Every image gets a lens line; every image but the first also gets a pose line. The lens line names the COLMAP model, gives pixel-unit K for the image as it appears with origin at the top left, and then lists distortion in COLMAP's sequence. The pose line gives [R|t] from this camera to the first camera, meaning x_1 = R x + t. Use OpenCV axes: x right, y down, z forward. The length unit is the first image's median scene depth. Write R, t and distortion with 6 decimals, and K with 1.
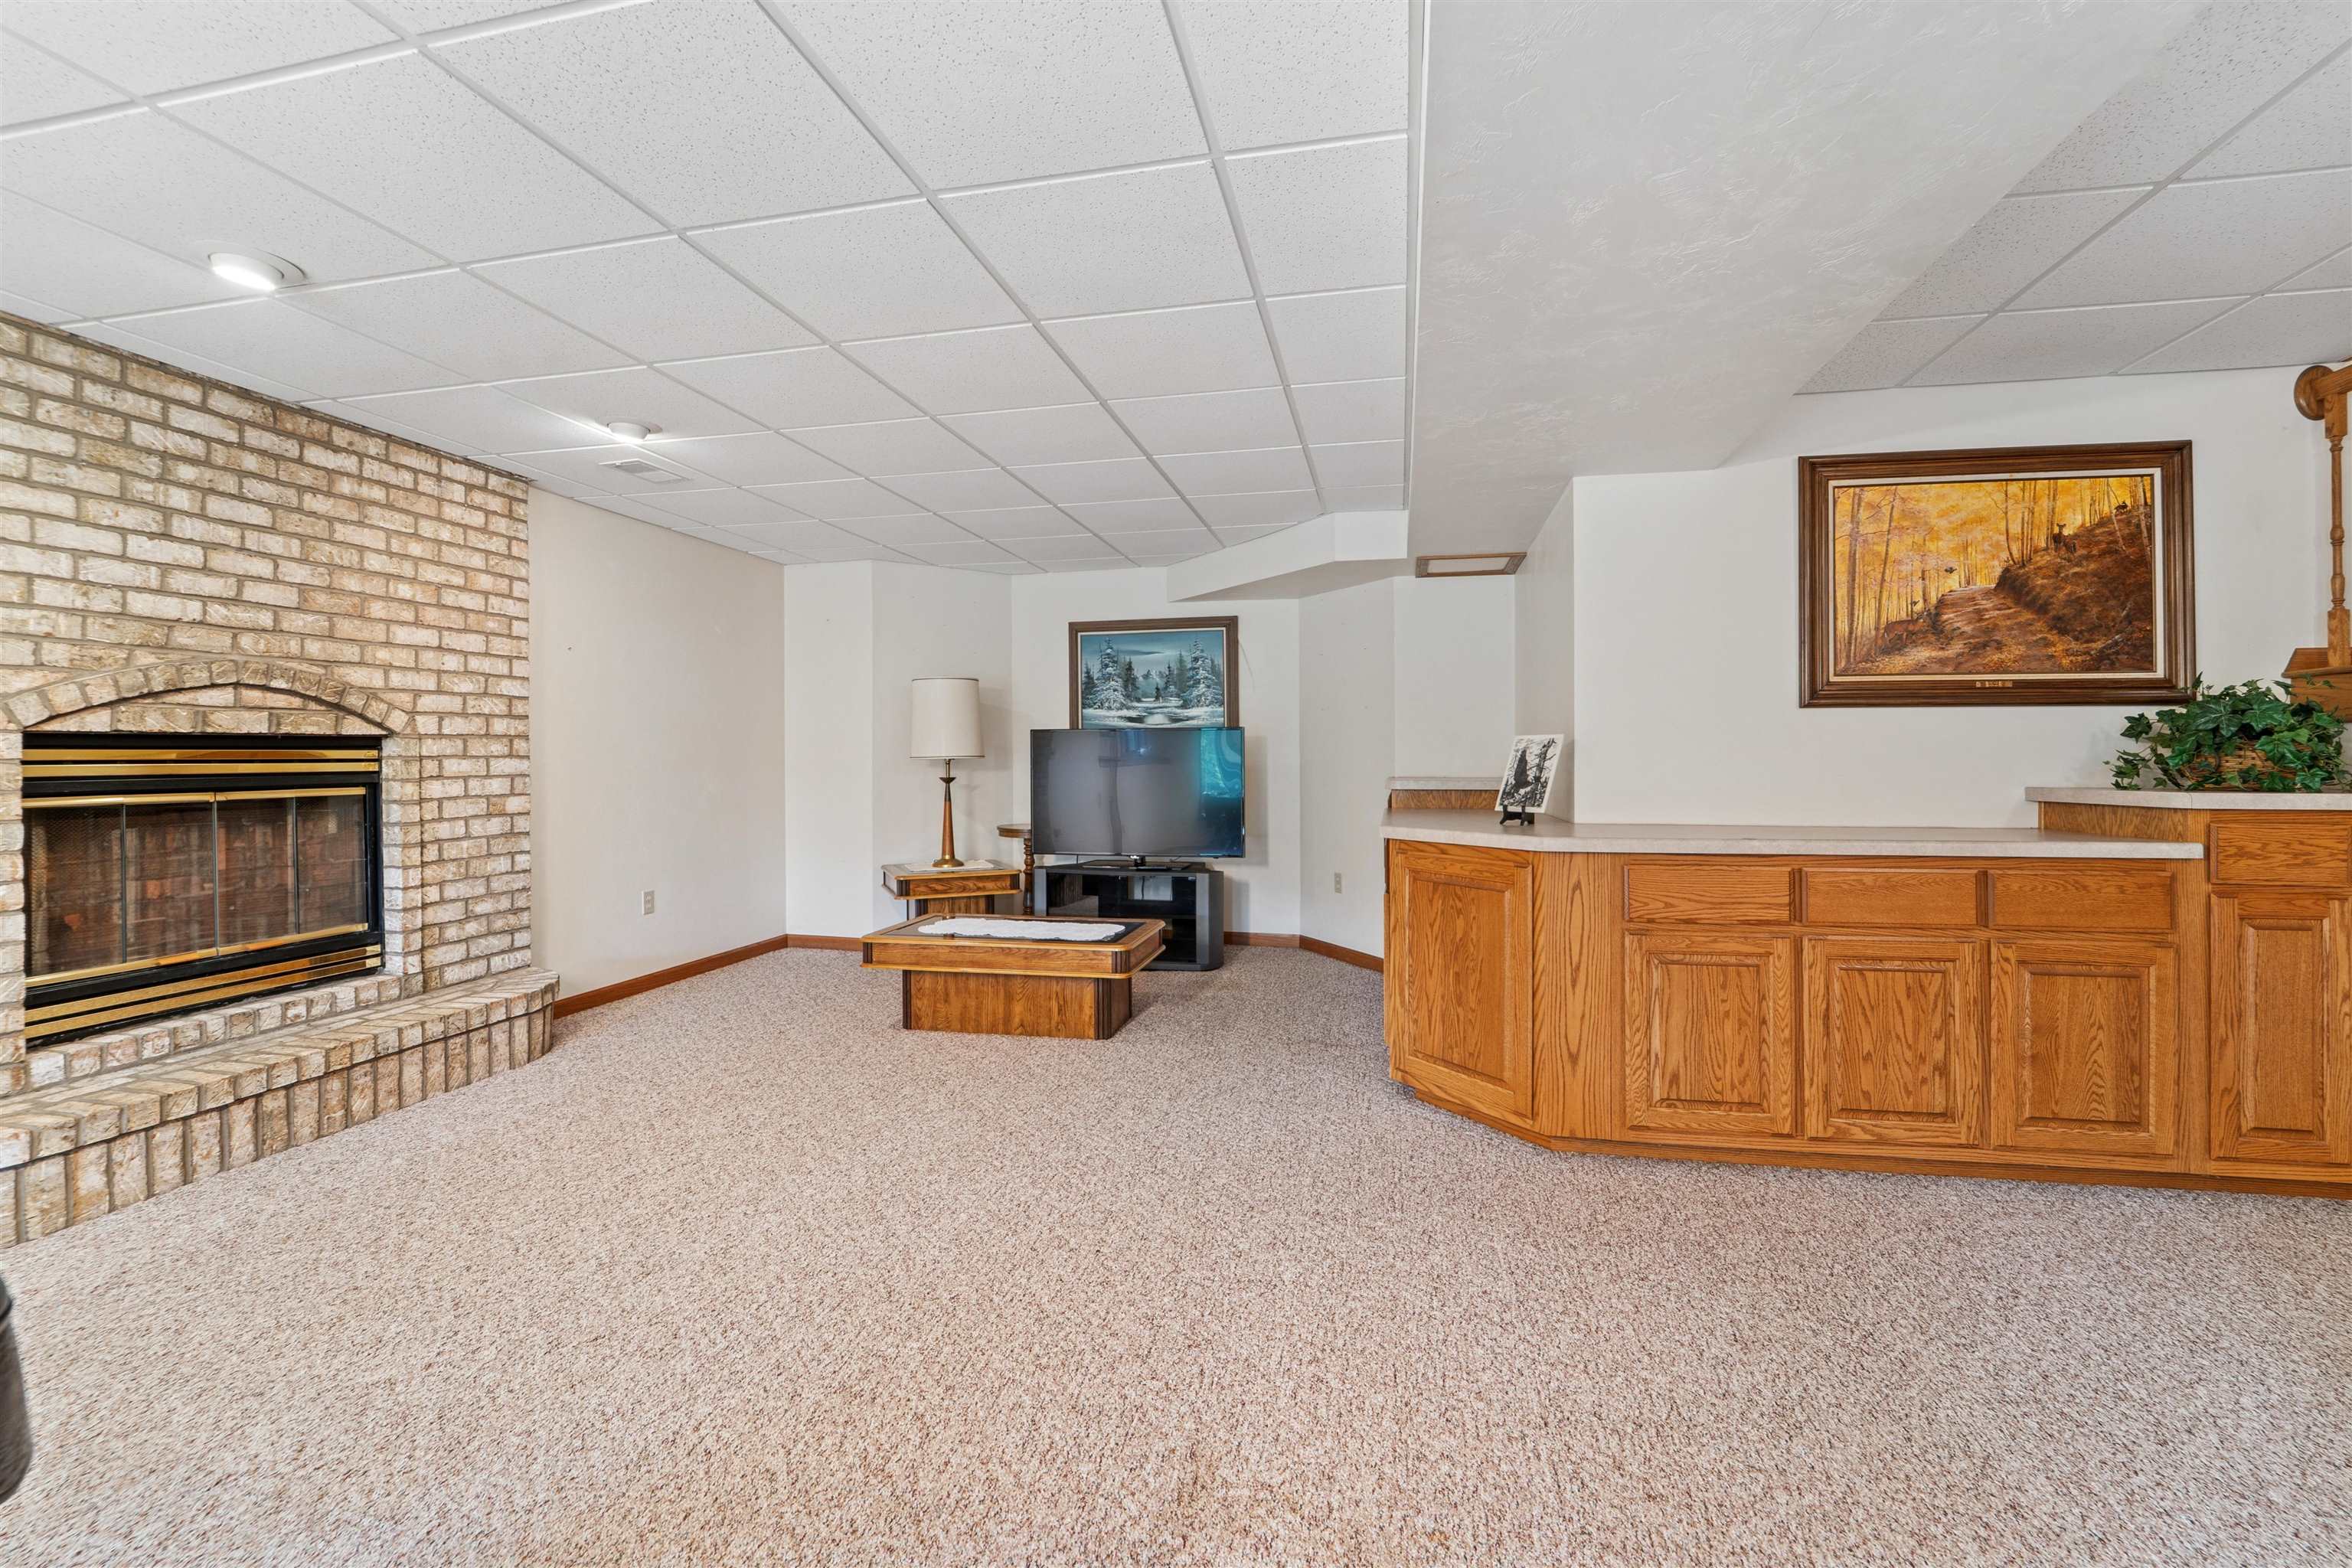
lens RADIAL K [[980.8, 0, 1197.7], [0, 980.8, 750.1], [0, 0, 1]] dist [-0.001479, -0.000618]
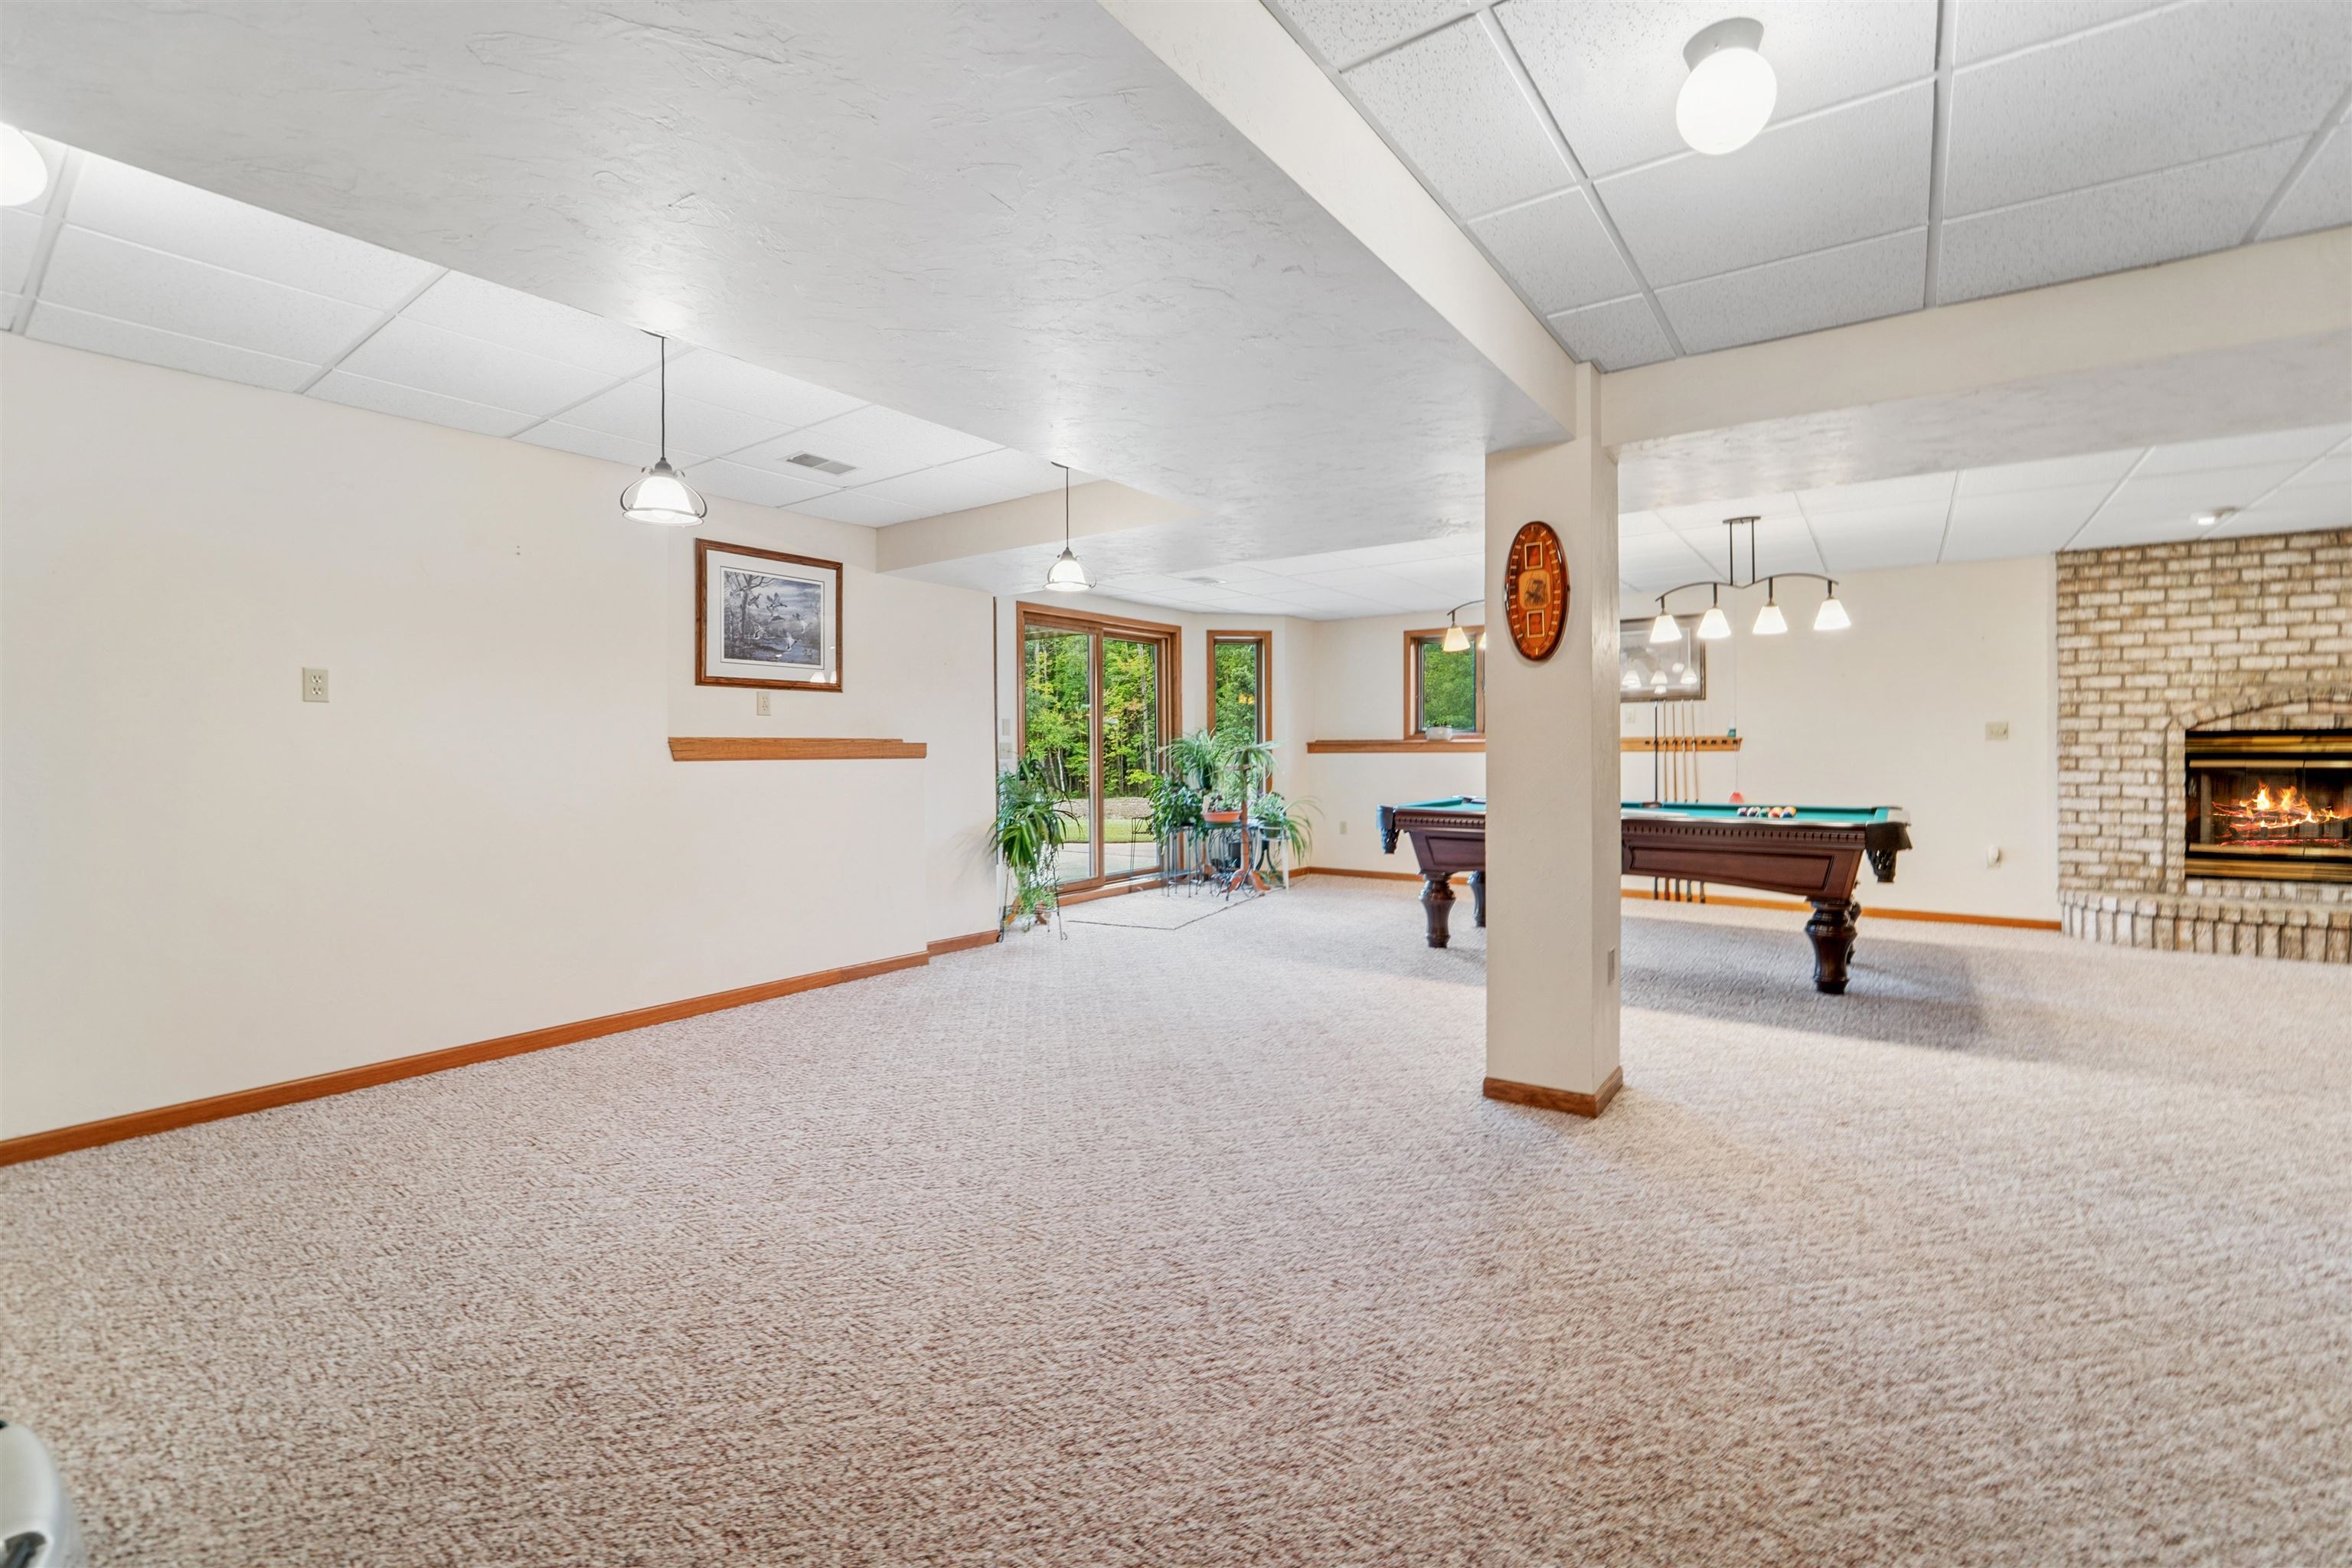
lens RADIAL K [[980.8, 0, 1197.7], [0, 980.8, 750.1], [0, 0, 1]] dist [-0.001479, -0.000618]
pose [[-0.410461, 0.007166, -0.911850, 1.397405], [0.010523, 0.999940, 0.003122, -0.004586], [0.911818, -0.008314, -0.410512, -0.093536]]
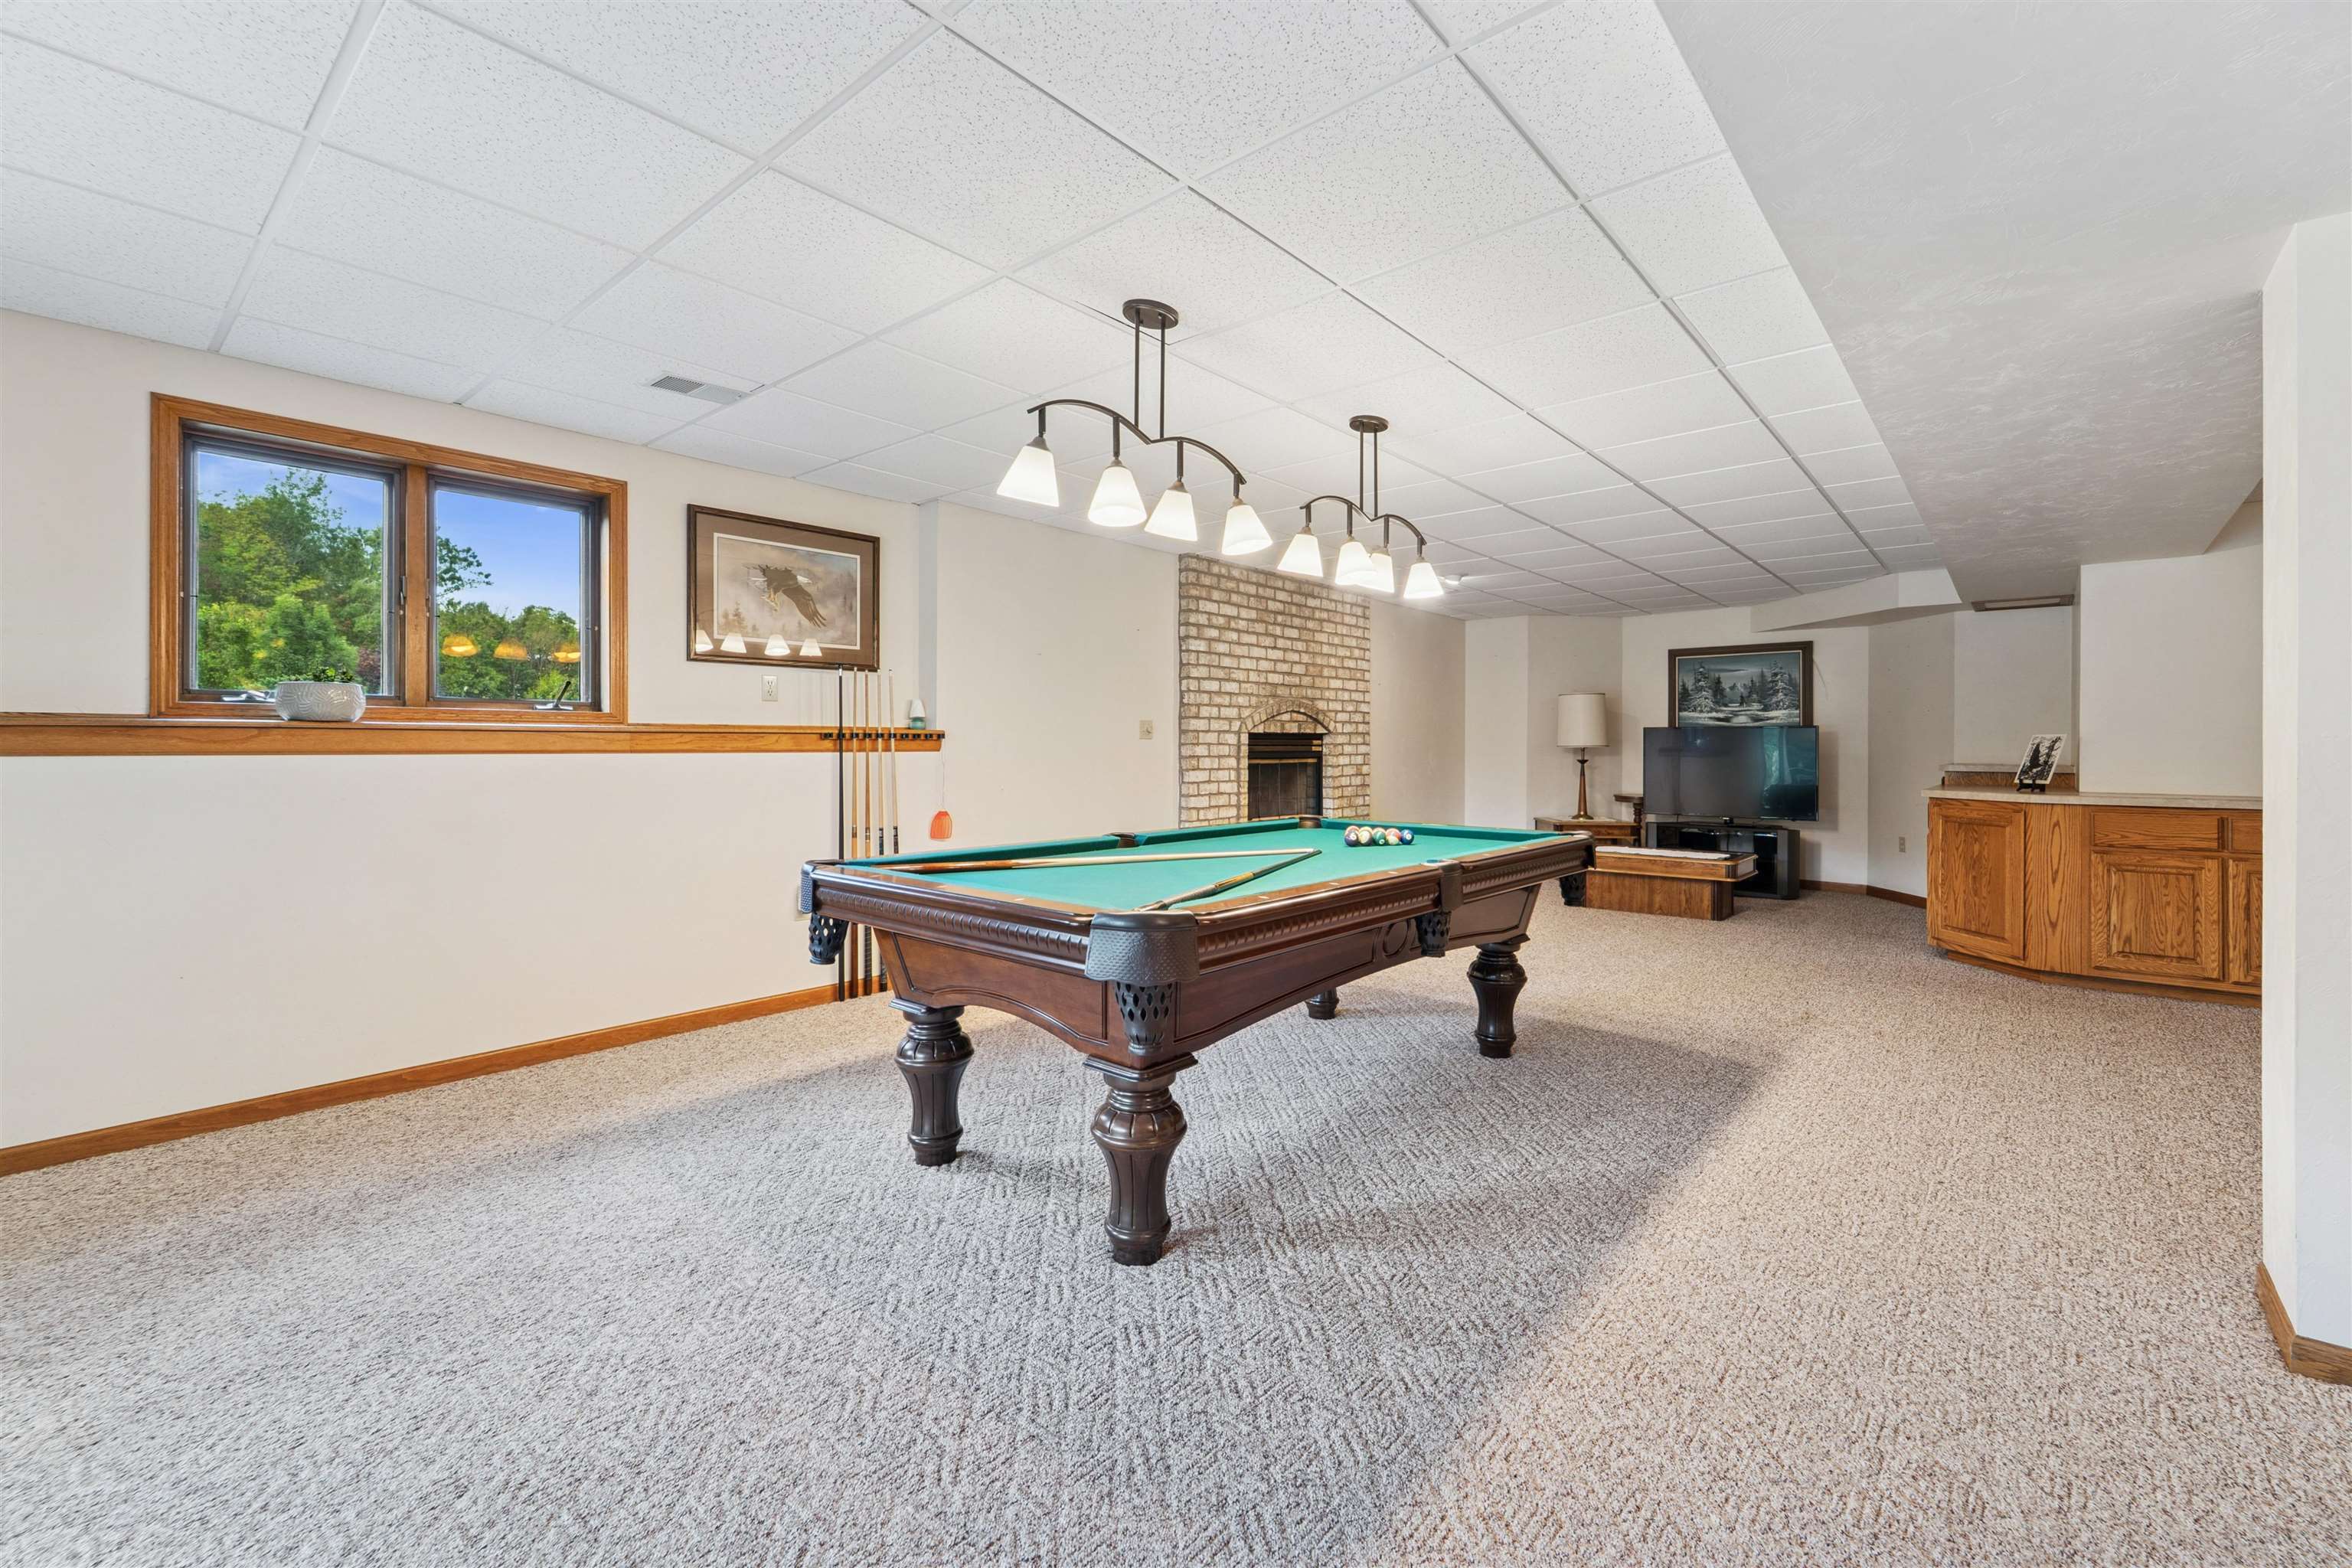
lens RADIAL K [[980.8, 0, 1197.7], [0, 980.8, 750.1], [0, 0, 1]] dist [-0.001479, -0.000618]
pose [[0.875999, 0.009313, -0.482223, -0.087550], [-0.004413, 0.999926, 0.011296, -0.002099], [0.482293, -0.007767, 0.875976, -1.037752]]
